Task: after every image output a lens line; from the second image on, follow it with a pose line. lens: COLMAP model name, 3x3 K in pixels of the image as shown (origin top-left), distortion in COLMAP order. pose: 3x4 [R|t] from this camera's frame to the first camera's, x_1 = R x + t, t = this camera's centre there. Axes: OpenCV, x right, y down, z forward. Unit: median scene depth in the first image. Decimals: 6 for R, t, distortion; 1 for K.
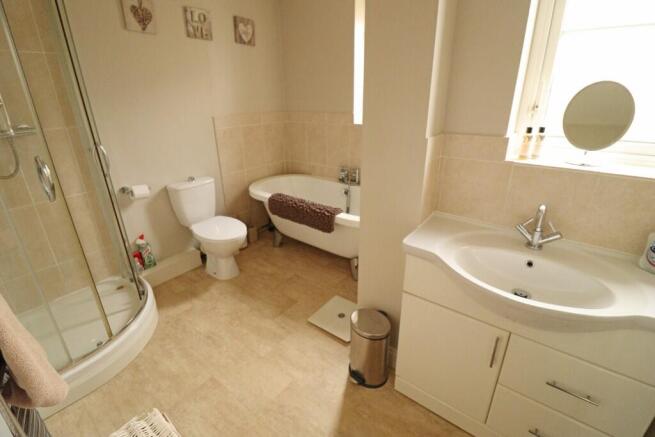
lens RADIAL K [[301.7, 0, 331.4], [0, 301.7, 218.0], [0, 0, 1]] dist [-0.018628, -0.005562]
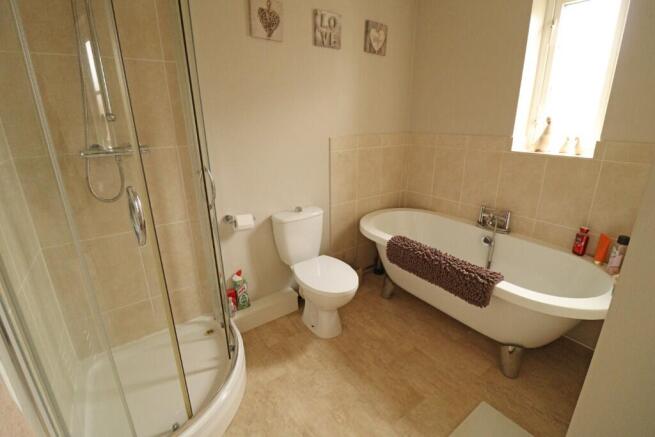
lens RADIAL K [[301.7, 0, 328.7], [0, 301.7, 218.2], [0, 0, 1]] dist [-0.018628, -0.005562]
pose [[0.958053, 0.089356, -0.272305, -0.165579], [-0.105930, 0.993274, -0.046755, -0.080916], [0.266296, 0.073639, 0.961074, 0.224900]]
